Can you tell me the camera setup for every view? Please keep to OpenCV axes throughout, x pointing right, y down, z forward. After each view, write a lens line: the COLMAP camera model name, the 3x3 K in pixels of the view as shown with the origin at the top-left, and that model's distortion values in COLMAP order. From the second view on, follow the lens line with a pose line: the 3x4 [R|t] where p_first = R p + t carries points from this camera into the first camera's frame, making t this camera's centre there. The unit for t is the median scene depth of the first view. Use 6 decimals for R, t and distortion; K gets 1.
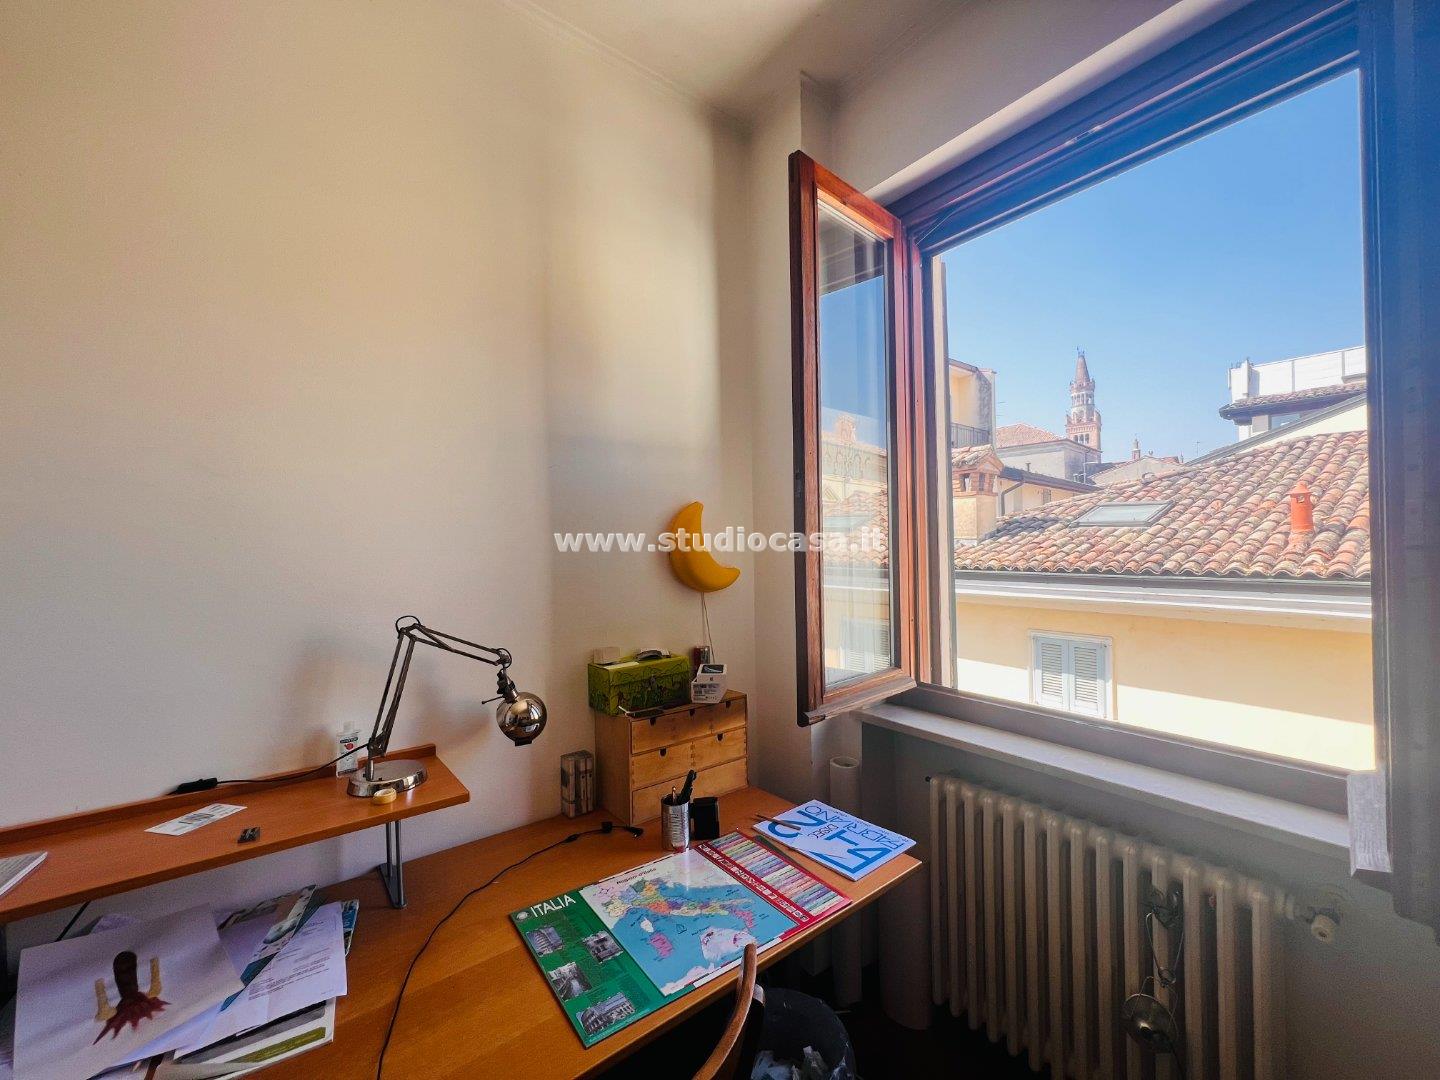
lens RADIAL K [[576.9, 0, 720.0], [0, 576.9, 540.0], [0, 0, 1]] dist [-0.000513, 0.000148]
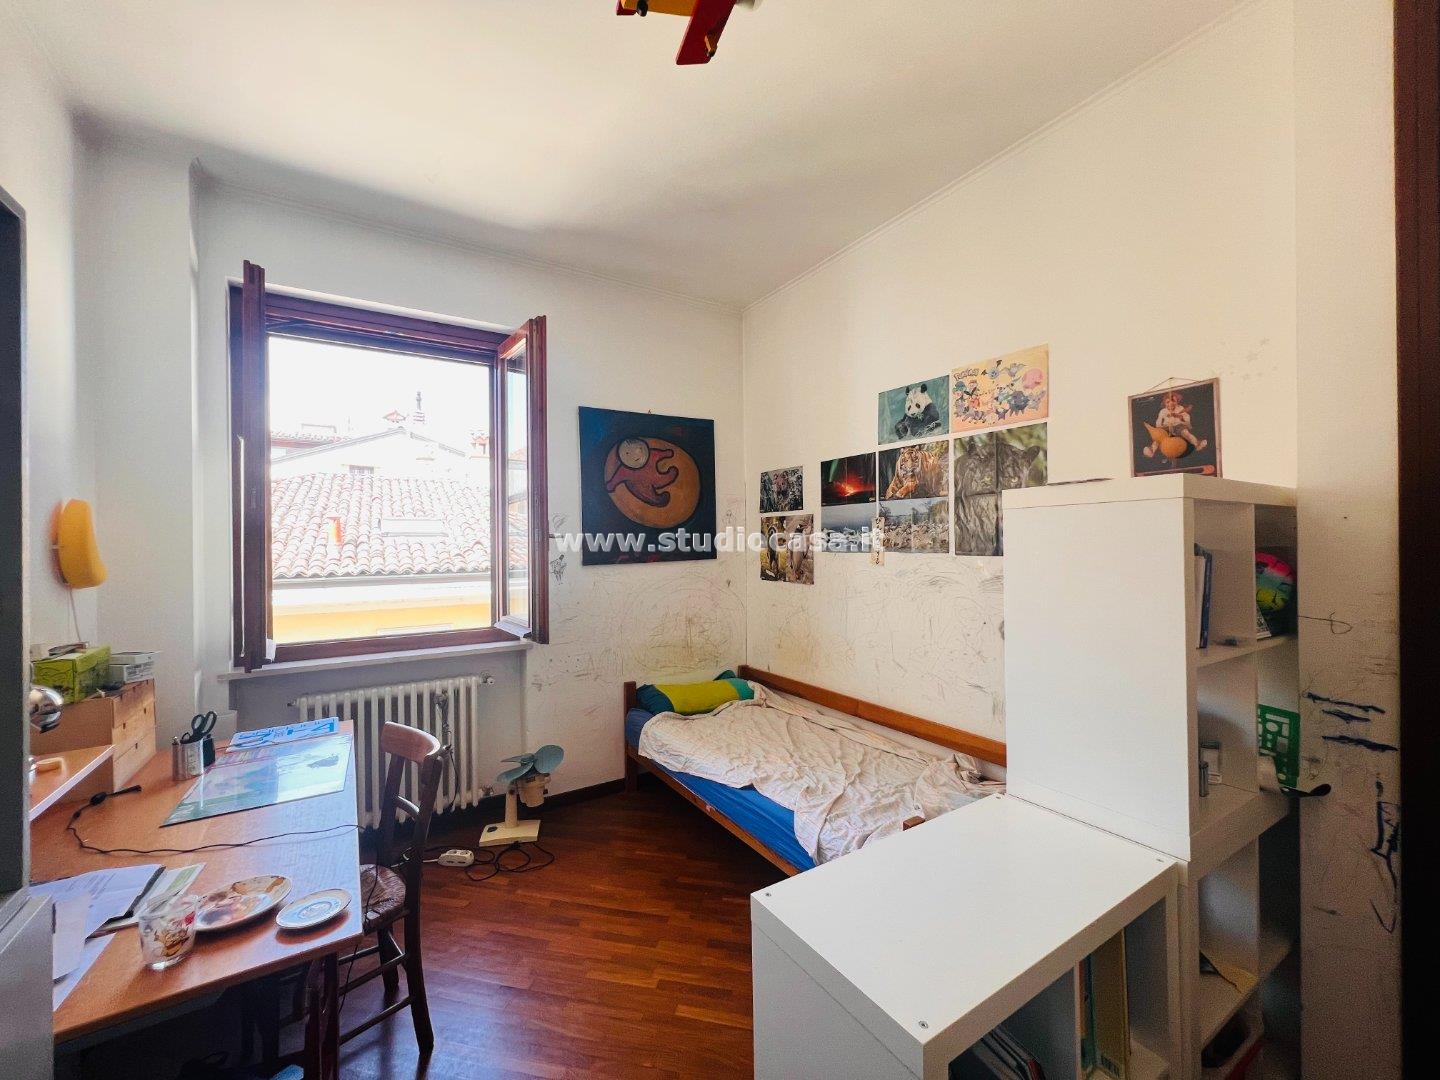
lens RADIAL K [[576.9, 0, 720.0], [0, 576.9, 540.0], [0, 0, 1]] dist [-0.000513, 0.000148]
pose [[0.093953, 0.022104, 0.995331, -1.171261], [0.004095, 0.999736, -0.022589, 0.040998], [-0.995568, 0.006198, 0.093838, -0.266672]]
